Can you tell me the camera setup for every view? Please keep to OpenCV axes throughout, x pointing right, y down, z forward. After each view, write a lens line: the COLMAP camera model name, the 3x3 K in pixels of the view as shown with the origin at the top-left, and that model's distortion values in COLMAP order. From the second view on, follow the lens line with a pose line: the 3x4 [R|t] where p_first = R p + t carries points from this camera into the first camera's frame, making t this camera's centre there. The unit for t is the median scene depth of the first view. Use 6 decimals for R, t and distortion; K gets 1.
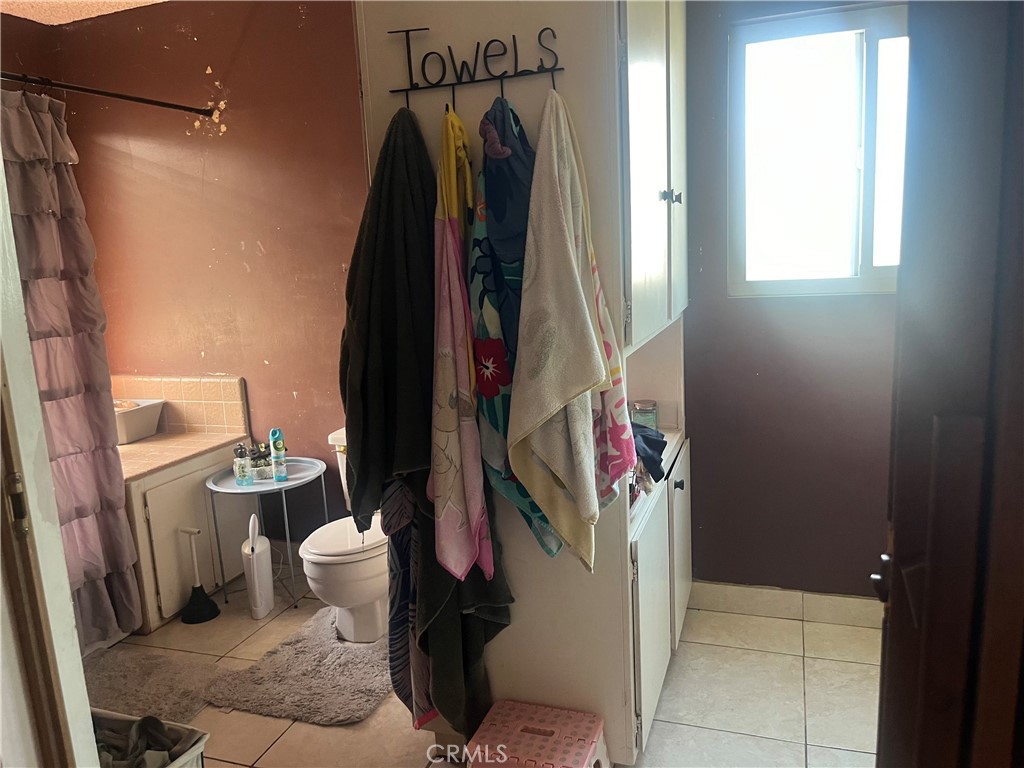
lens RADIAL K [[771.0, 0, 511.3], [0, 771.0, 382.7], [0, 0, 1]] dist [0.007014, 0.000062]
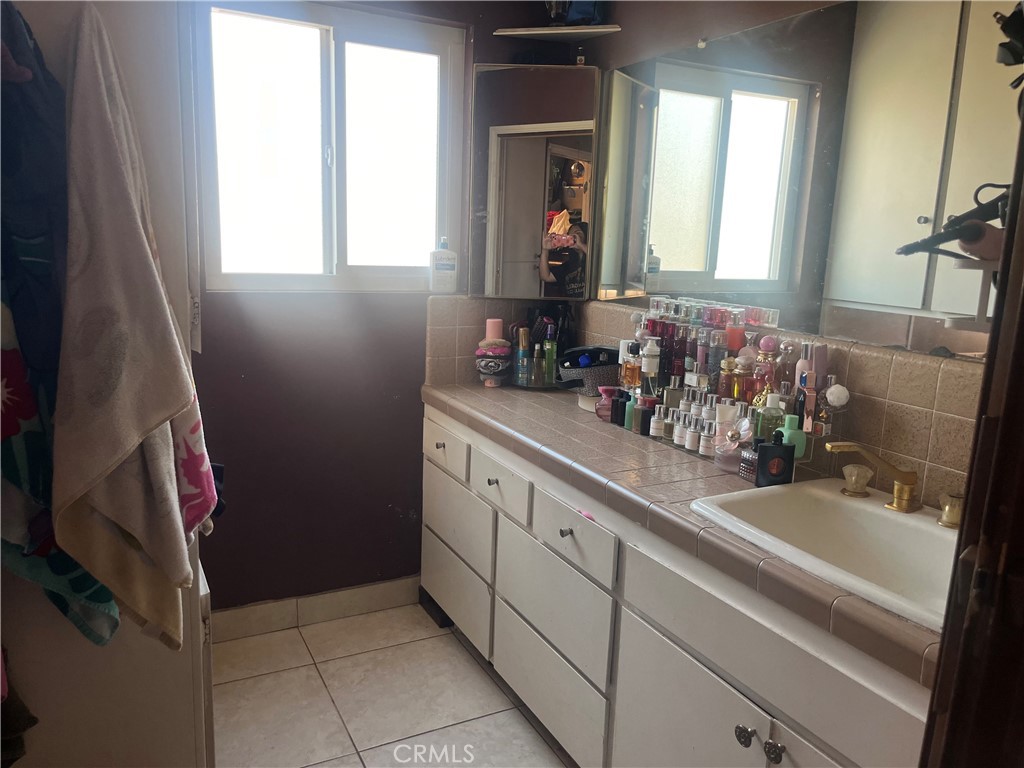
lens RADIAL K [[771.0, 0, 512.9], [0, 771.0, 388.4], [0, 0, 1]] dist [0.007014, 0.000062]
pose [[0.676206, -0.063241, 0.733993, -0.220075], [0.049416, 0.997959, 0.040459, -0.029490], [-0.735053, 0.008912, 0.677951, 0.229665]]
